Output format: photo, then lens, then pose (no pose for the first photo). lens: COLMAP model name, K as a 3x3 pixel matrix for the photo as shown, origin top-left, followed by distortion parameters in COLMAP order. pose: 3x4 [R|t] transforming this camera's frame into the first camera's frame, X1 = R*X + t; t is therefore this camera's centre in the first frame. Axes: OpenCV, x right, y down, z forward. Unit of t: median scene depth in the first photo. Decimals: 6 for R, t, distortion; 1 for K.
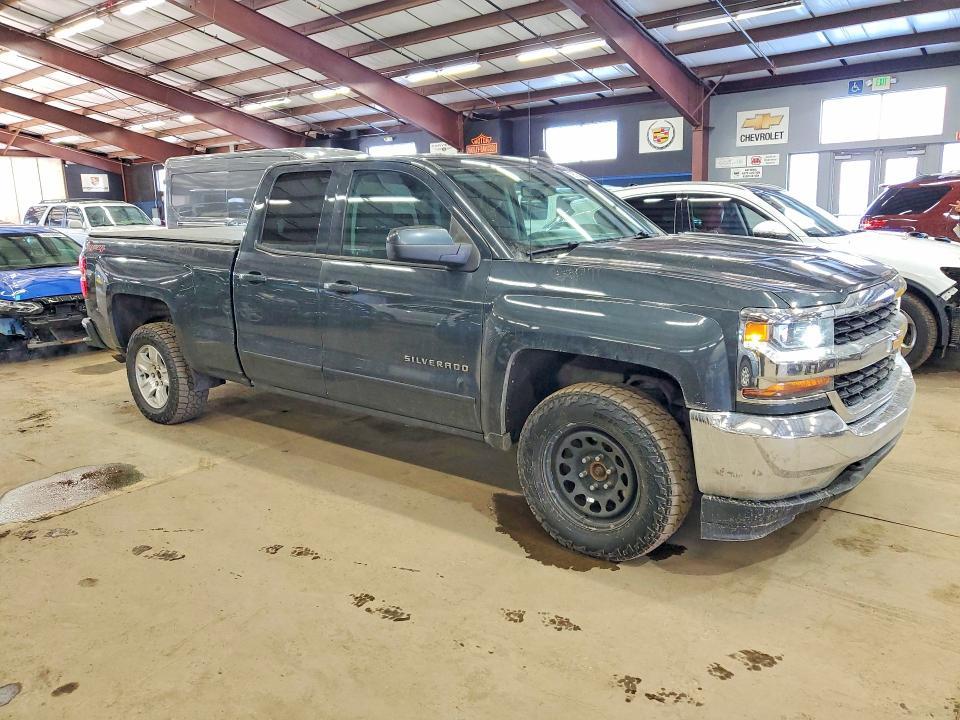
lens RADIAL K [[772.5, 0, 464.9], [0, 772.5, 366.0], [0, 0, 1]] dist [0.008728, 0.005807]
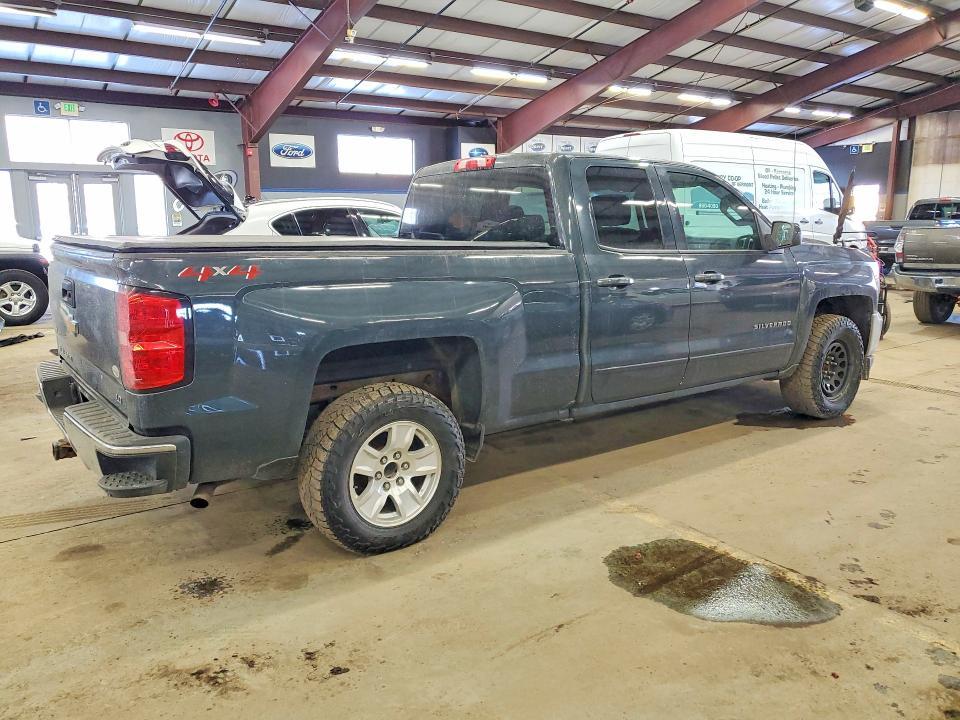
lens RADIAL K [[772.5, 0, 462.2], [0, 772.5, 371.2], [0, 0, 1]] dist [0.008728, 0.005807]
pose [[0.219743, -0.160705, 0.962230, -1.083633], [0.194425, 0.973766, 0.118231, -0.141780], [-0.955987, 0.161101, 0.245224, 0.892475]]
